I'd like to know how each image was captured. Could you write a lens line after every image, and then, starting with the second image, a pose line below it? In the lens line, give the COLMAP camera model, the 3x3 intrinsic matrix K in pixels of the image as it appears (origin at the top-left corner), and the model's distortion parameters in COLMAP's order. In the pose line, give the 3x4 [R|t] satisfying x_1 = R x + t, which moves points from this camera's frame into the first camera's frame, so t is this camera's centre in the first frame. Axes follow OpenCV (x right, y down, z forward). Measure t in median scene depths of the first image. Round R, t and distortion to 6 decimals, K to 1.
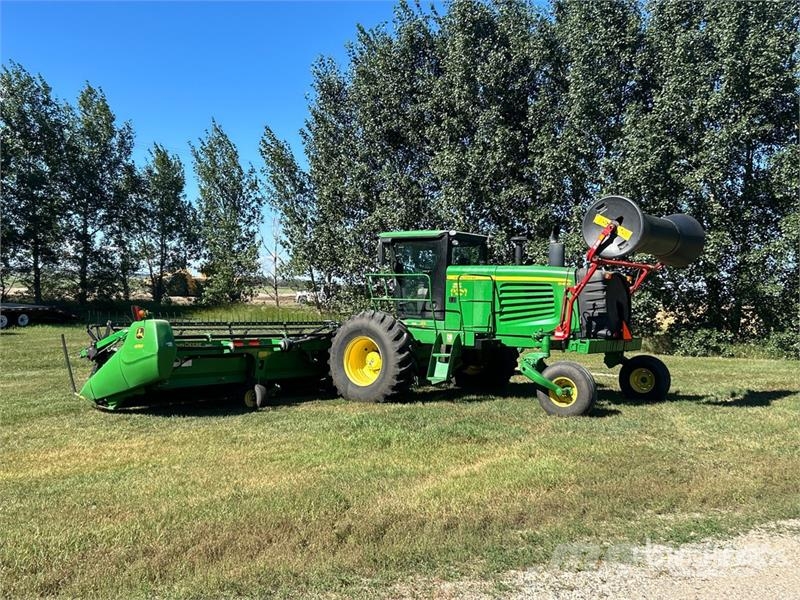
lens RADIAL K [[801.6, 0, 400.0], [0, 801.6, 300.0], [0, 0, 1]] dist [0.011713, -0.168947]
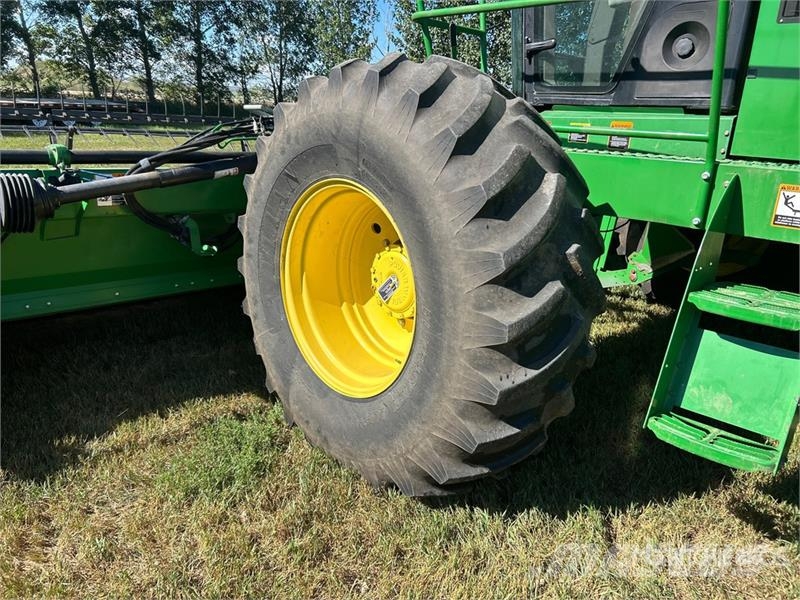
lens RADIAL K [[621.5, 0, 400.0], [0, 621.5, 300.0], [0, 0, 1]] dist [0.056426, -0.063540]
pose [[0.982433, 0.078909, -0.169113, -0.000843], [-0.028669, 0.959265, 0.281049, 0.028637], [0.184401, -0.271263, 0.944676, 0.819323]]
